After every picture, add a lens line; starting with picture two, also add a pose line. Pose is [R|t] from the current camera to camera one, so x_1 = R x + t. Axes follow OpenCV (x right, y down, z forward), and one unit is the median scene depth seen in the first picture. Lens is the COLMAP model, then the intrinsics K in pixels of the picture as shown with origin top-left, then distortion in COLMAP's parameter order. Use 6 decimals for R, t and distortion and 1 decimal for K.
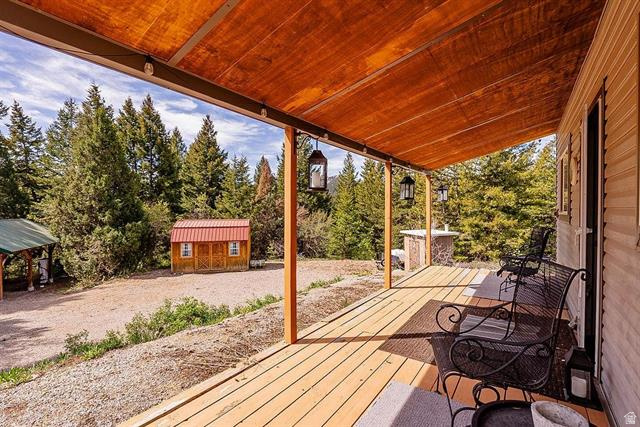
lens RADIAL K [[294.1, 0, 320.0], [0, 294.1, 213.5], [0, 0, 1]] dist [-0.008176, -0.000143]
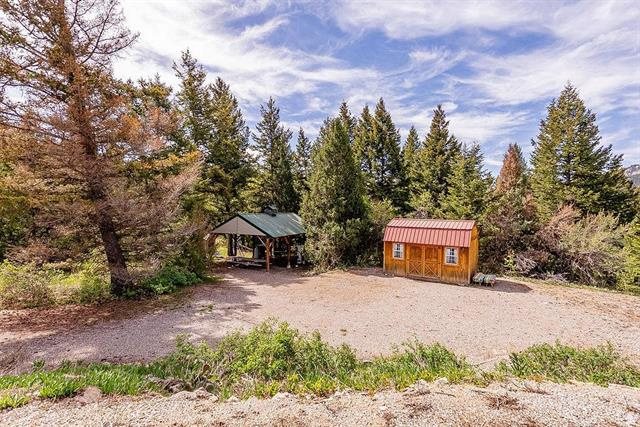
lens RADIAL K [[294.1, 0, 320.0], [0, 294.1, 213.5], [0, 0, 1]] dist [-0.008176, -0.000143]
pose [[0.699464, 0.026841, -0.714163, 0.031524], [-0.026072, 0.999588, 0.012033, 0.001250], [0.714192, 0.010204, 0.699876, 0.160019]]
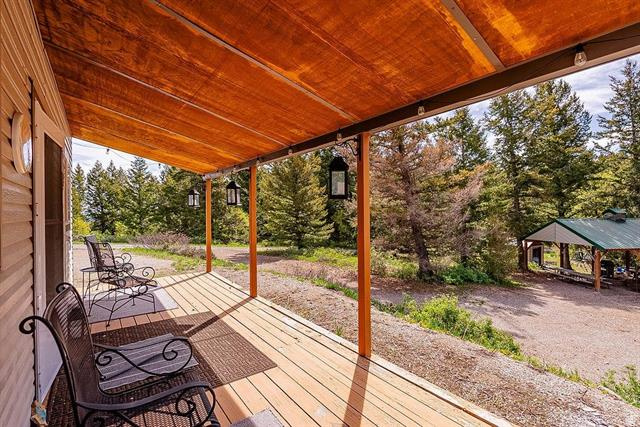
lens RADIAL K [[294.1, 0, 320.0], [0, 294.1, 213.5], [0, 0, 1]] dist [-0.008176, -0.000143]
pose [[-0.295151, 0.009295, -0.955405, 0.182735], [0.001522, 0.999956, 0.009259, -0.005158], [0.955449, 0.001278, -0.295152, 0.248858]]
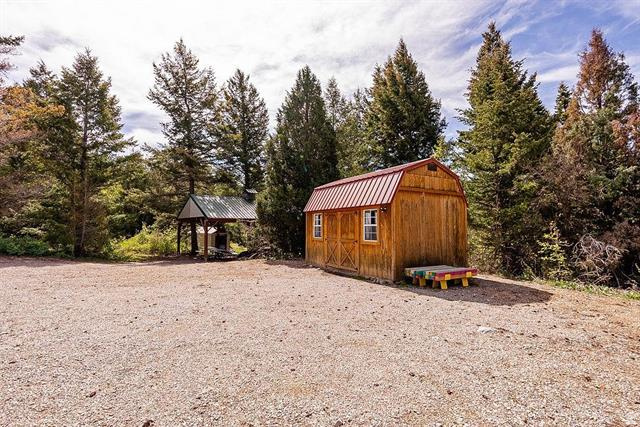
lens RADIAL K [[294.1, 0, 320.0], [0, 294.1, 213.5], [0, 0, 1]] dist [-0.008176, -0.000143]
pose [[0.350283, -0.033386, -0.936049, 0.067836], [-0.005500, 0.999274, -0.037700, 0.115497], [0.936628, 0.018354, 0.349845, 0.762100]]
